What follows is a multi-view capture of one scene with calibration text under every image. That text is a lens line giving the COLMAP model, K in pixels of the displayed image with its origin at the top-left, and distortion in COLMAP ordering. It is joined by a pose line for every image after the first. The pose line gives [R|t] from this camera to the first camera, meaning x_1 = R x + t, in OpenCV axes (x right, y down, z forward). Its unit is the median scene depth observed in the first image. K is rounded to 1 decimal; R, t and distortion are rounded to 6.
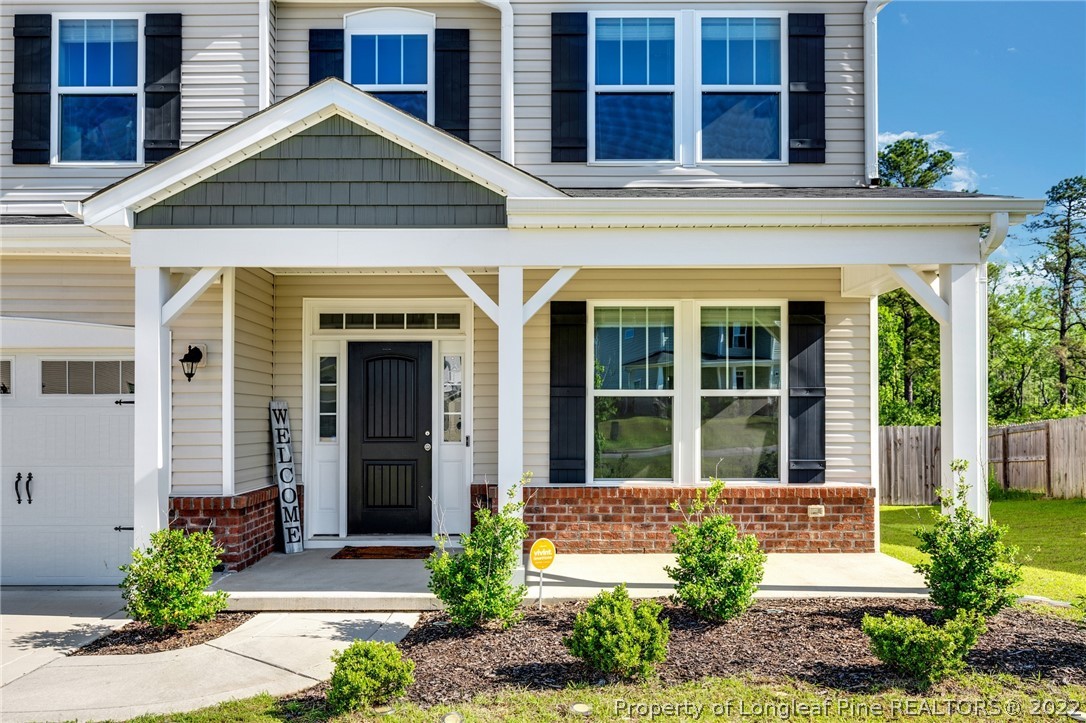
lens RADIAL K [[793.2, 0, 541.6], [0, 793.2, 390.9], [0, 0, 1]] dist [0.002699, -0.001347]
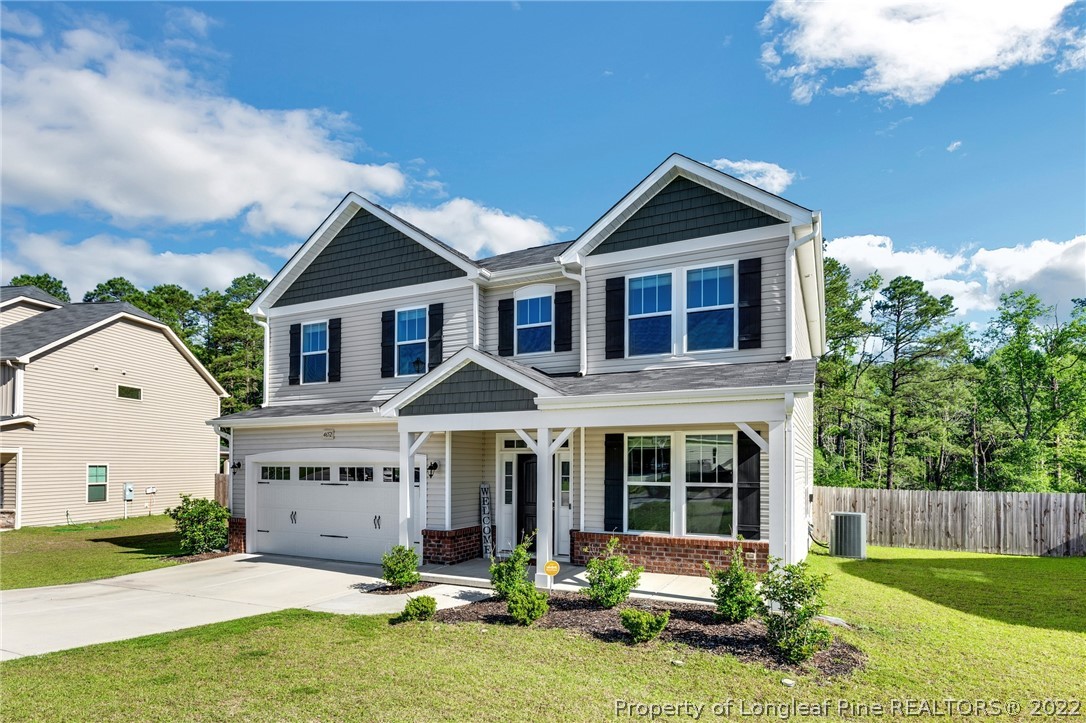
lens RADIAL K [[549.5, 0, 577.5], [0, 549.5, 448.2], [0, 0, 1]] dist [0.000186, 0.000041]
pose [[0.916765, -0.007100, -0.399363, 0.467707], [0.006671, 0.999975, -0.002464, -0.076330], [0.399370, -0.000405, 0.916790, -0.214086]]
